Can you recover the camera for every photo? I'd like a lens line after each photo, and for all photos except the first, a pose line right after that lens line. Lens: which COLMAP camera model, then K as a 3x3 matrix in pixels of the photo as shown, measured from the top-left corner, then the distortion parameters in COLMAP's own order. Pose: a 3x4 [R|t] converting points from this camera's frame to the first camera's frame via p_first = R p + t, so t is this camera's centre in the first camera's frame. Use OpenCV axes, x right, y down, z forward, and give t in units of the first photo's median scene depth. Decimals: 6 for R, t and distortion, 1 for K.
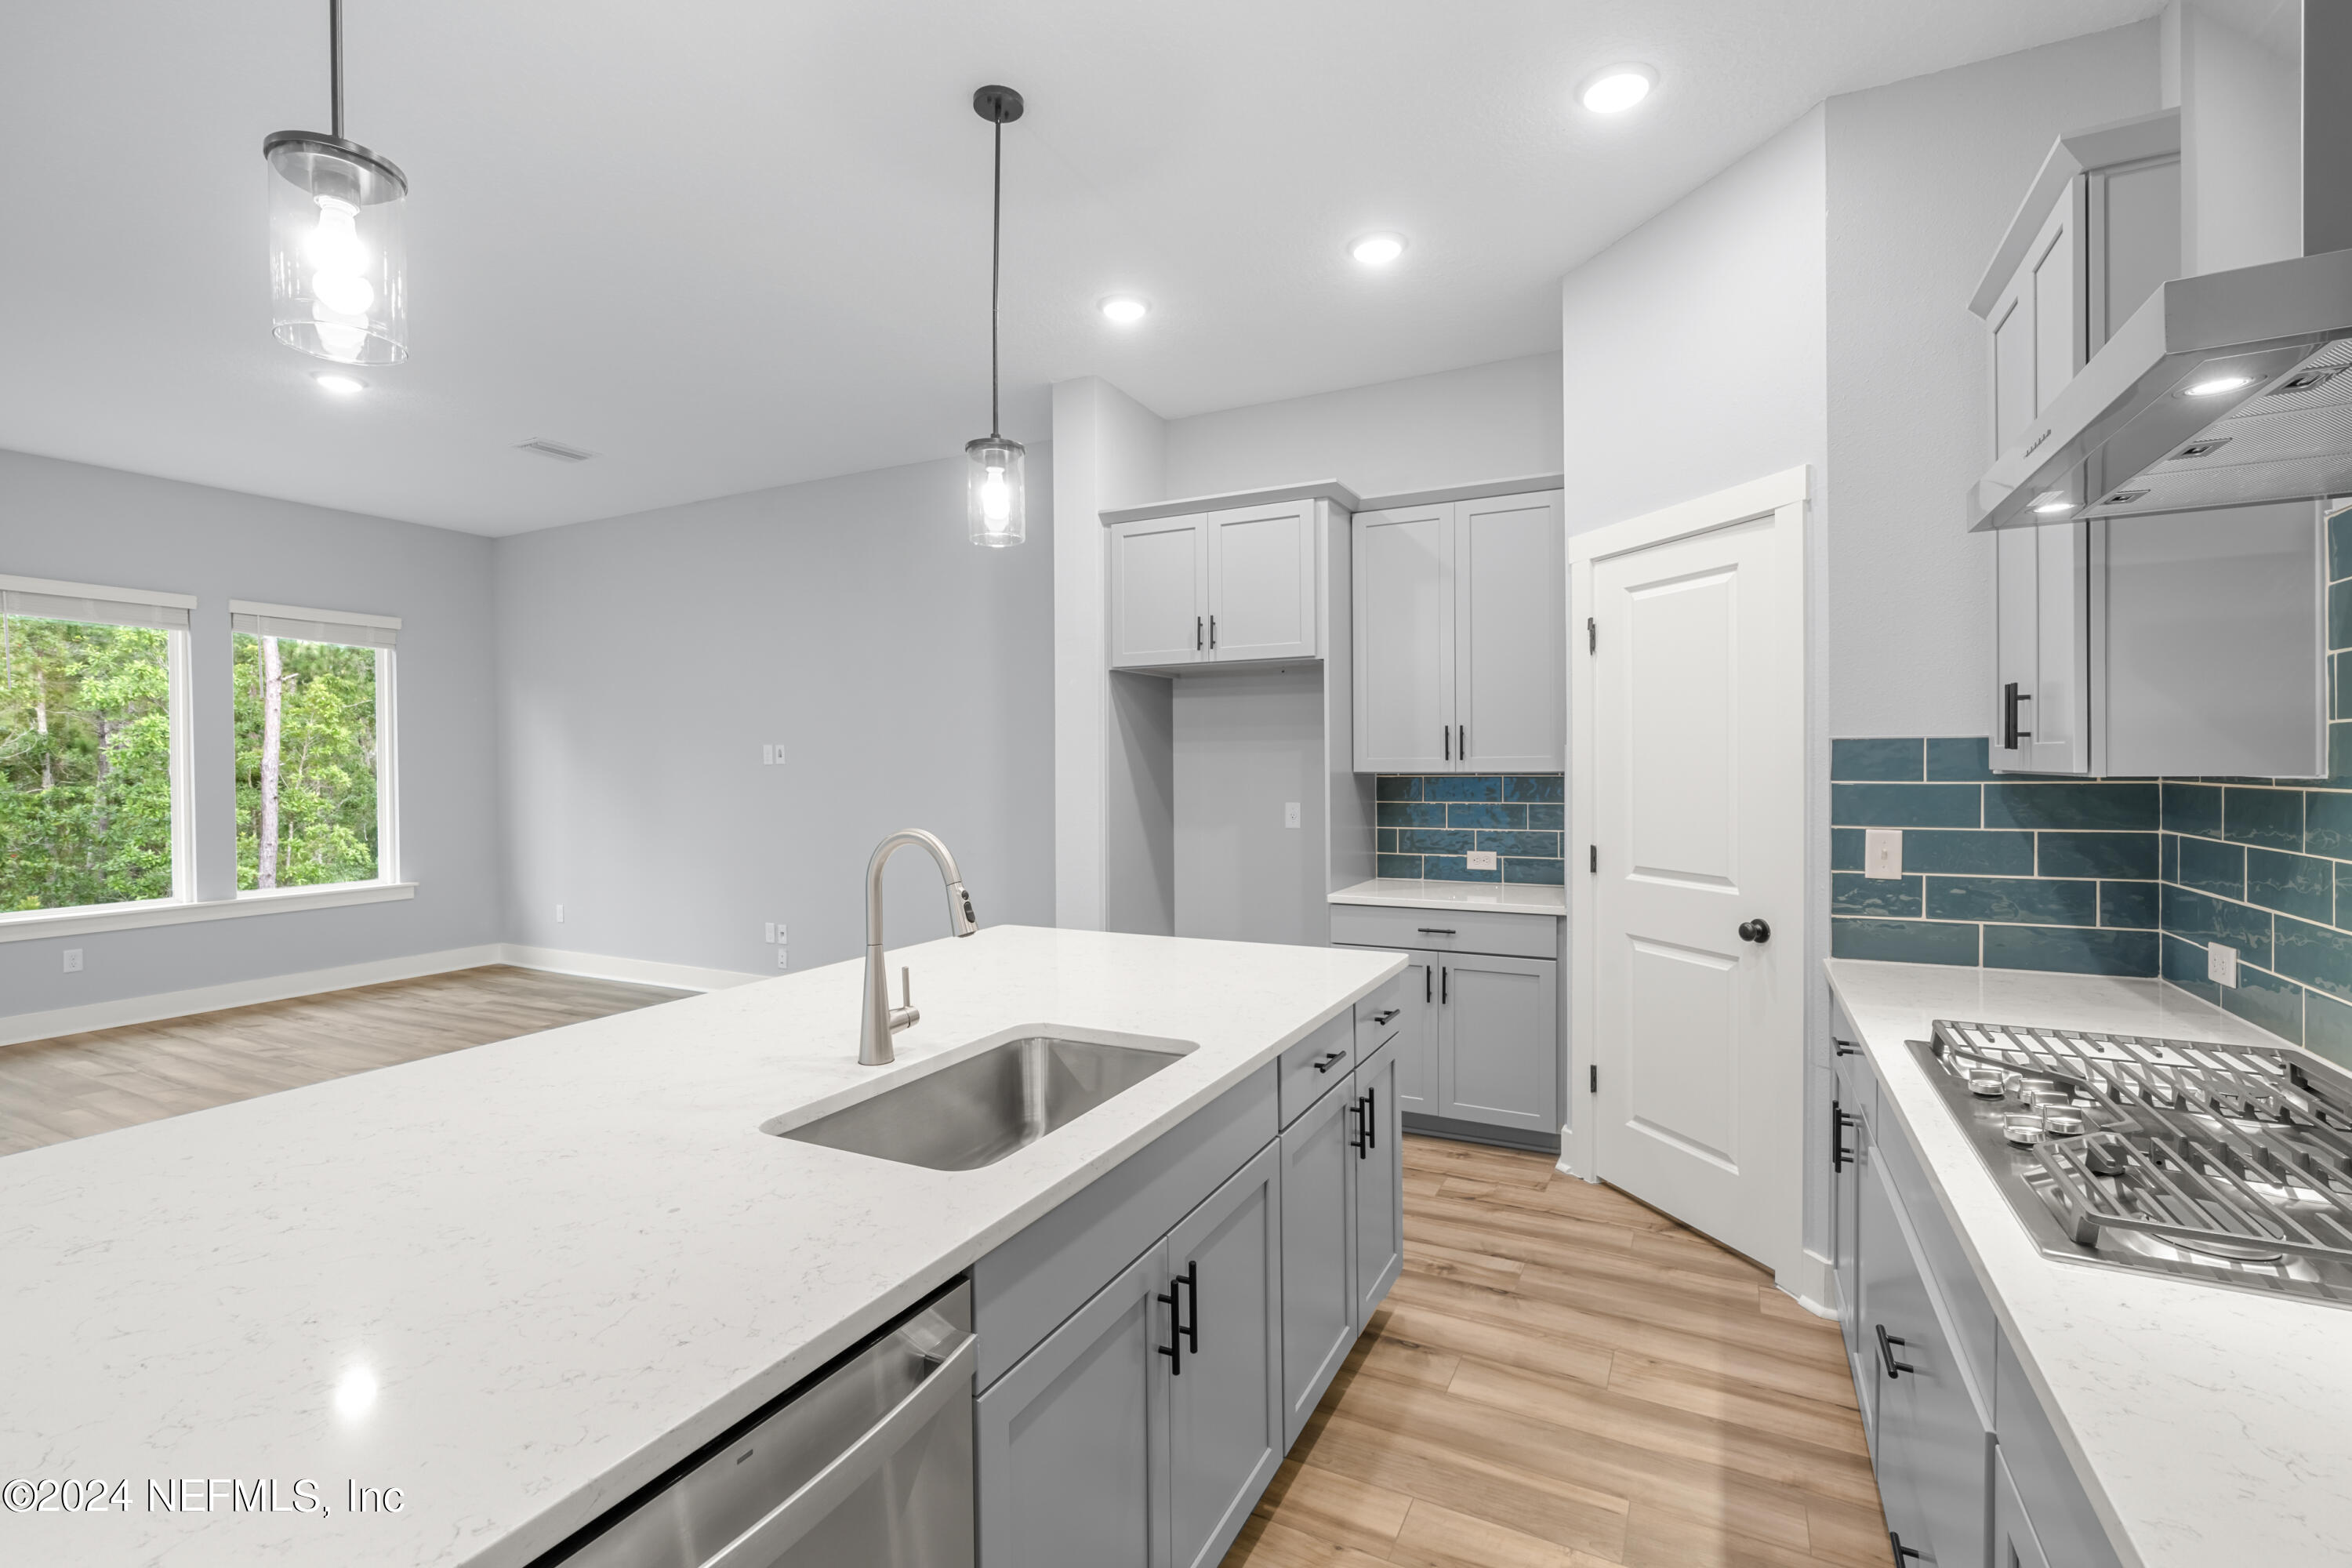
lens RADIAL K [[1071.3, 0, 1167.6], [0, 1071.3, 771.0], [0, 0, 1]] dist [-0.004153, 0.001185]
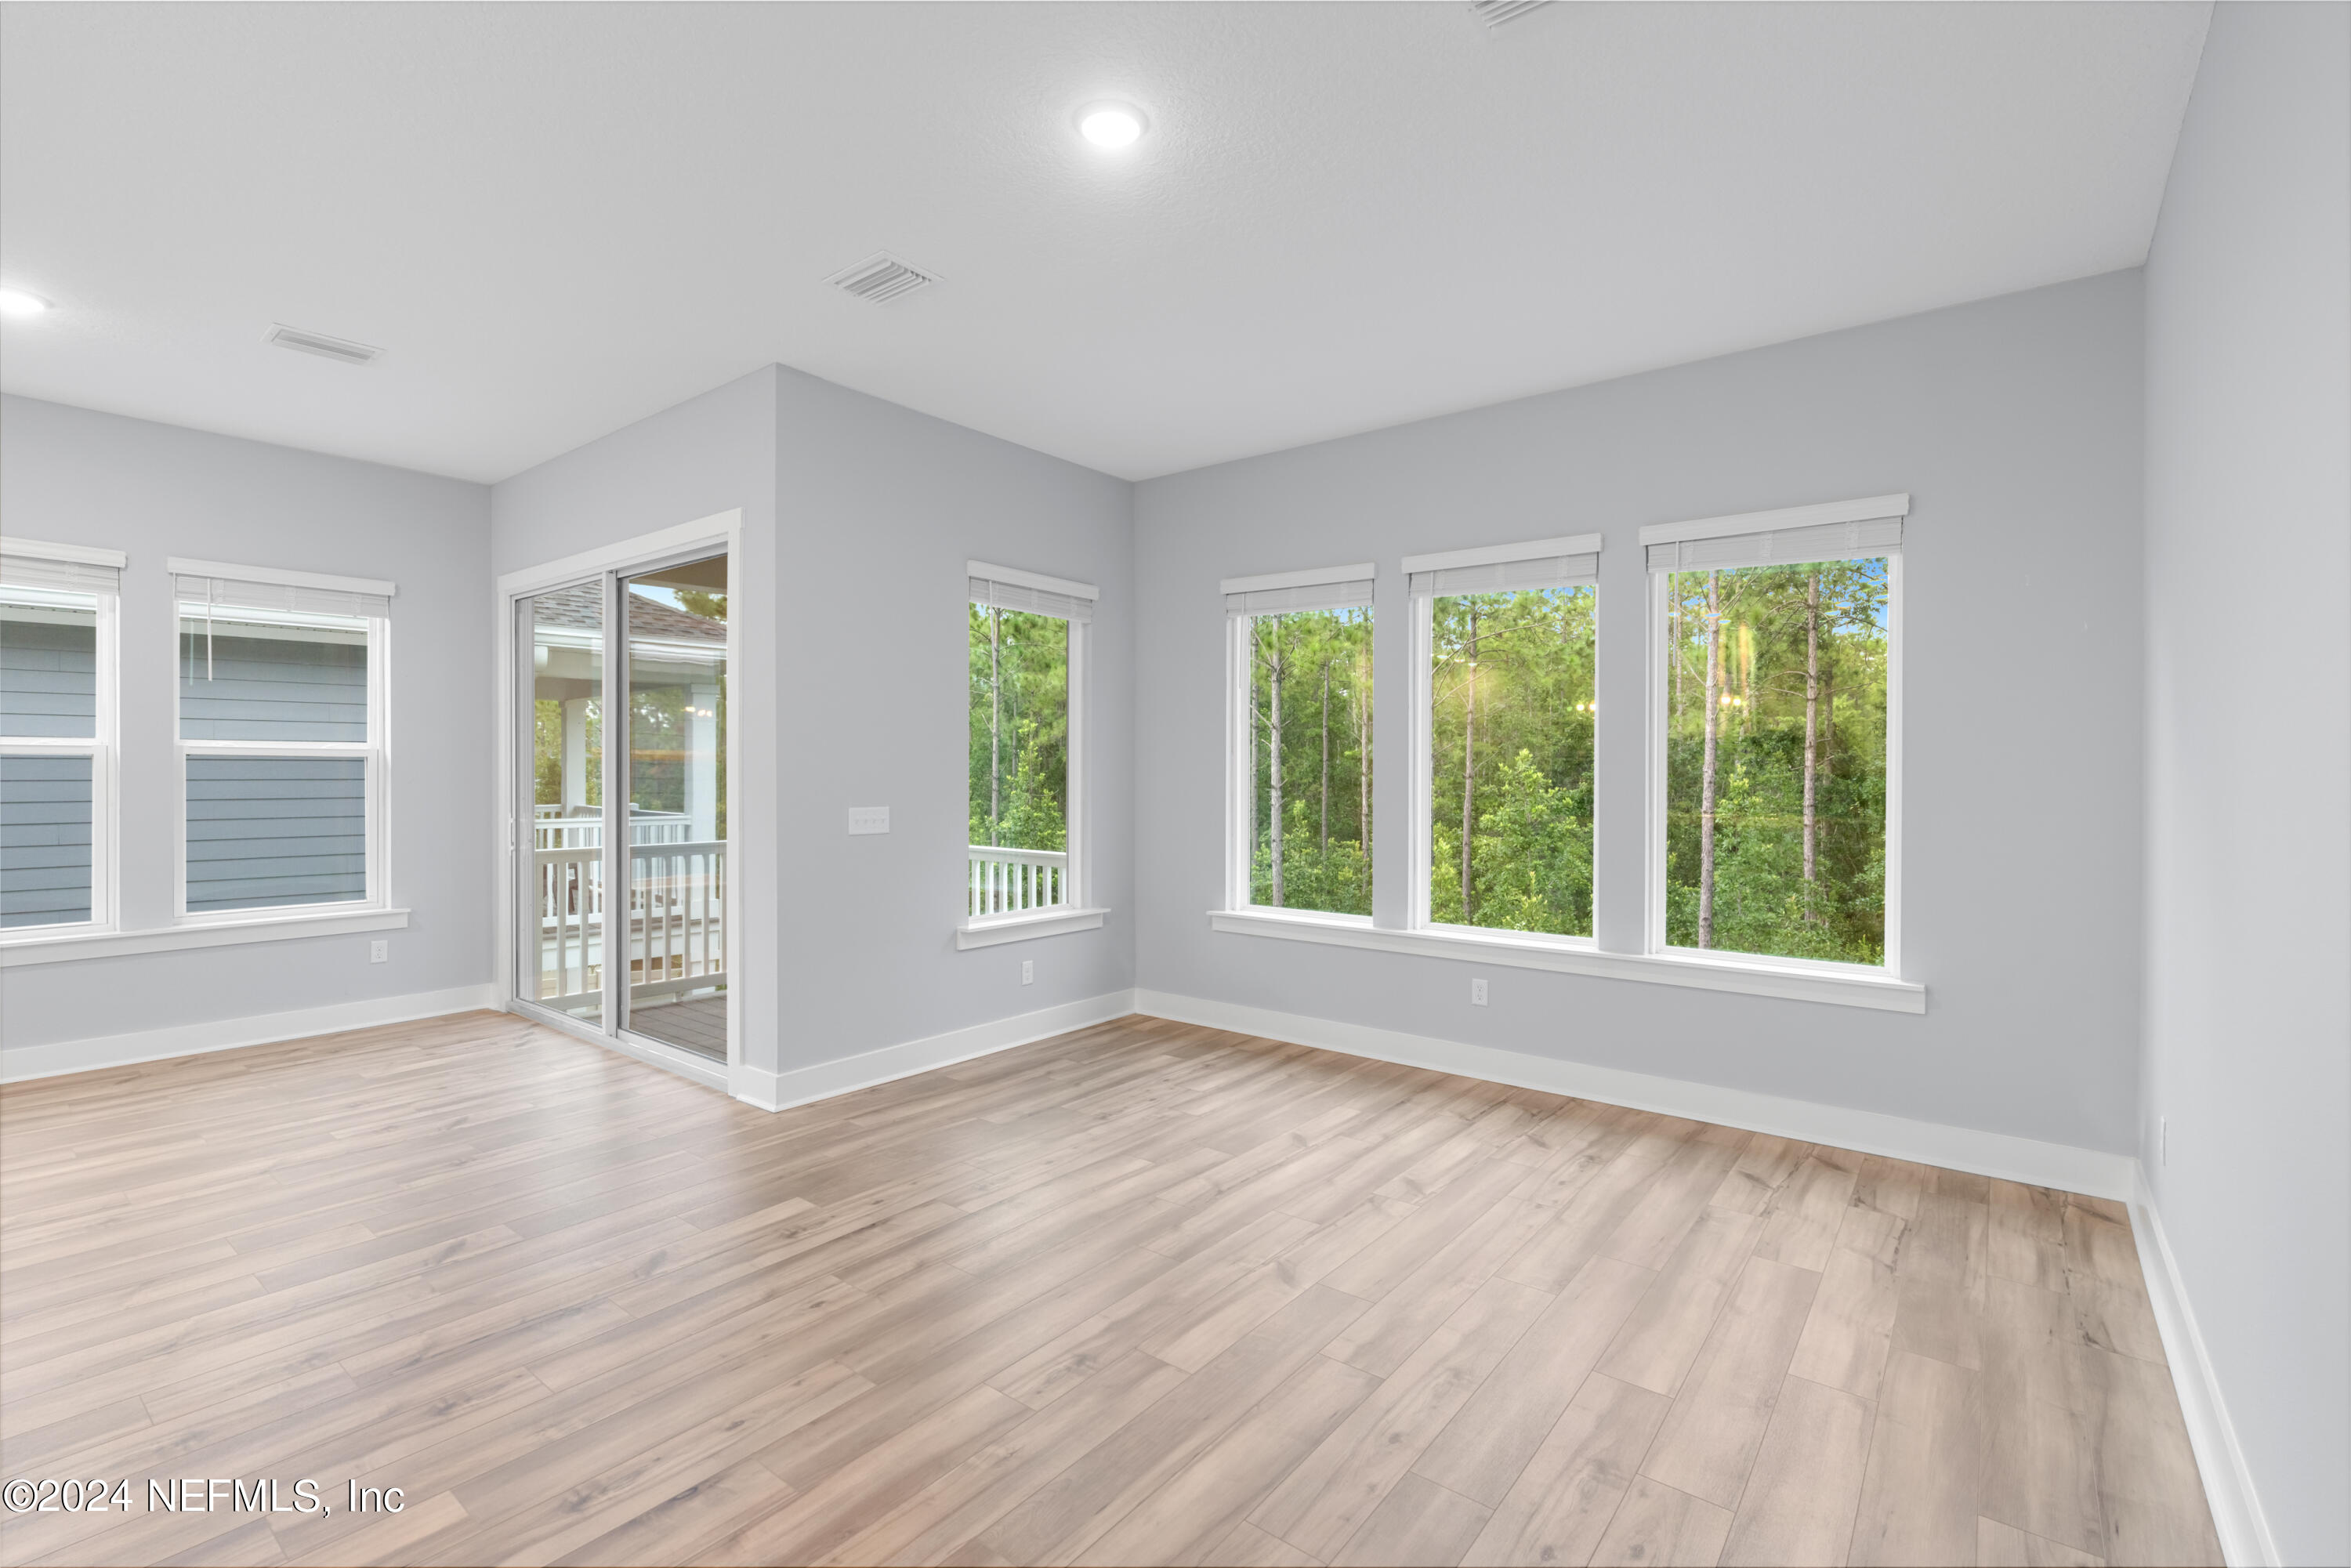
lens RADIAL K [[1070.8, 0, 1168.8], [0, 1070.8, 781.5], [0, 0, 1]] dist [-0.004153, 0.001185]
pose [[-0.201929, 0.014139, -0.979298, -0.249207], [-0.008991, 0.999827, 0.016289, -0.003086], [0.979359, 0.012094, -0.201767, 1.466342]]
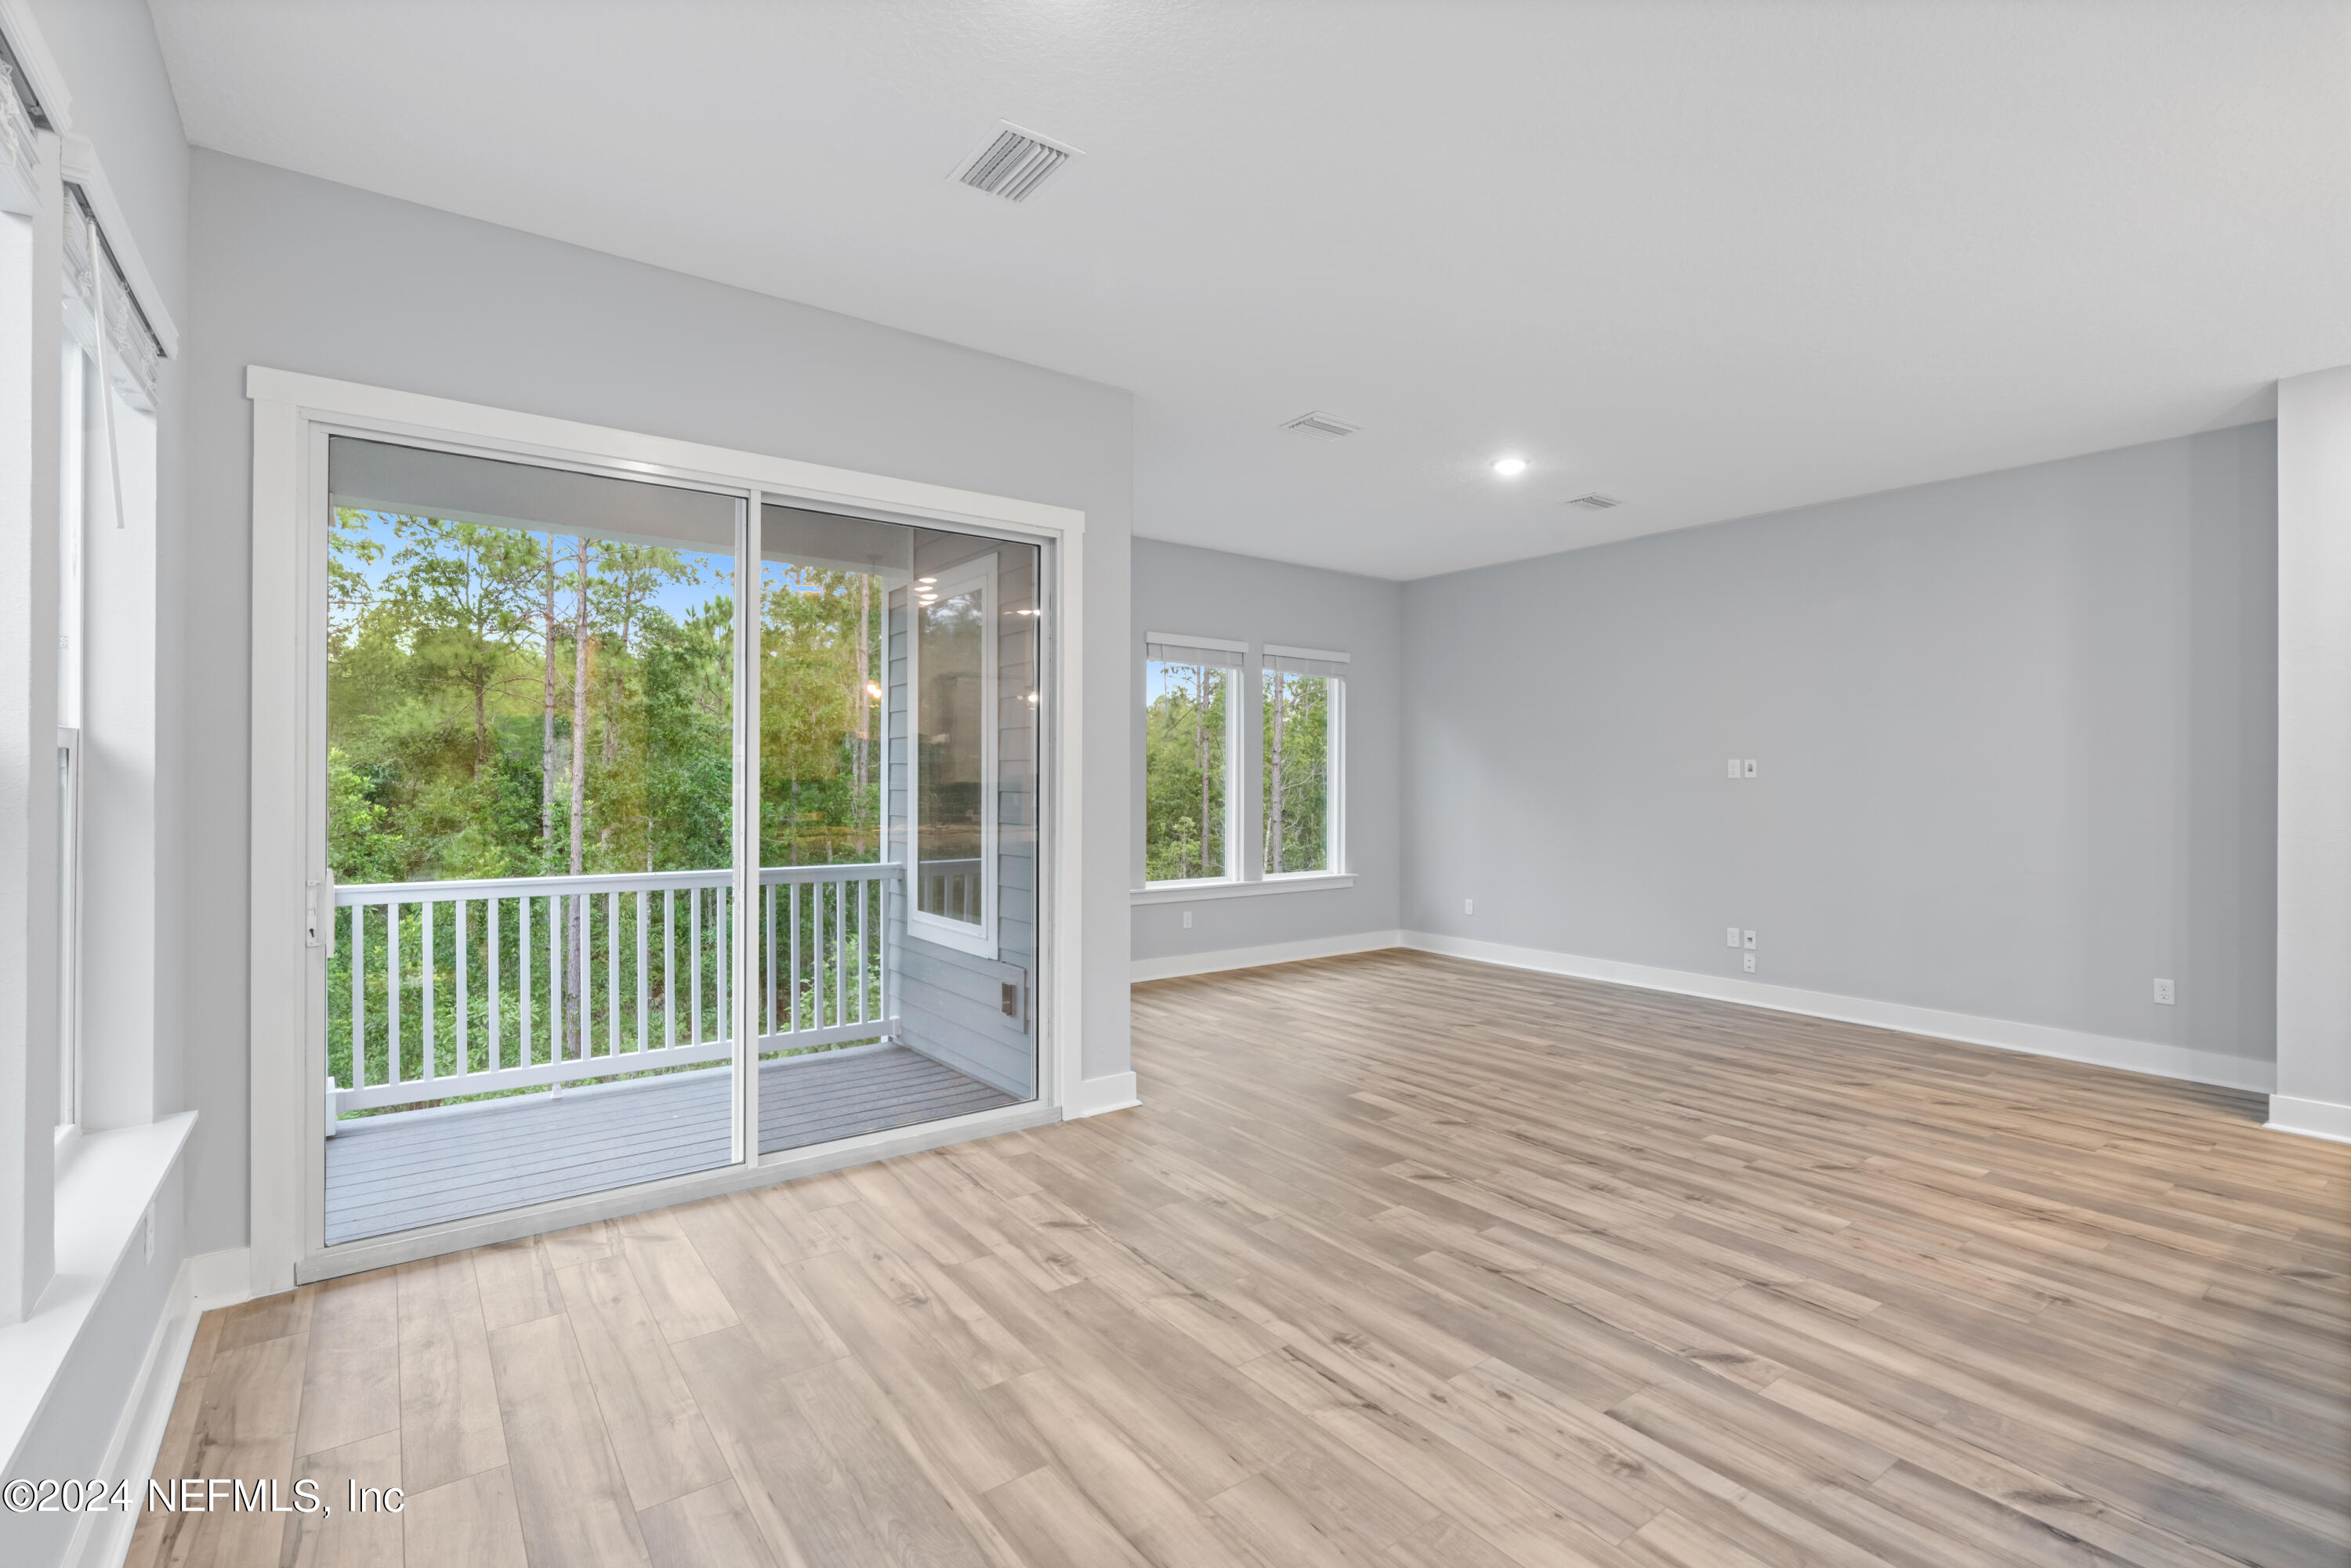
lens RADIAL K [[1070.8, 0, 1167.5], [0, 1070.8, 780.8], [0, 0, 1]] dist [-0.004153, 0.001185]
pose [[0.901090, 0.010835, -0.433496, -0.755279], [-0.013134, 0.999911, -0.002310, 0.011597], [0.433432, 0.007775, 0.901153, -0.340463]]
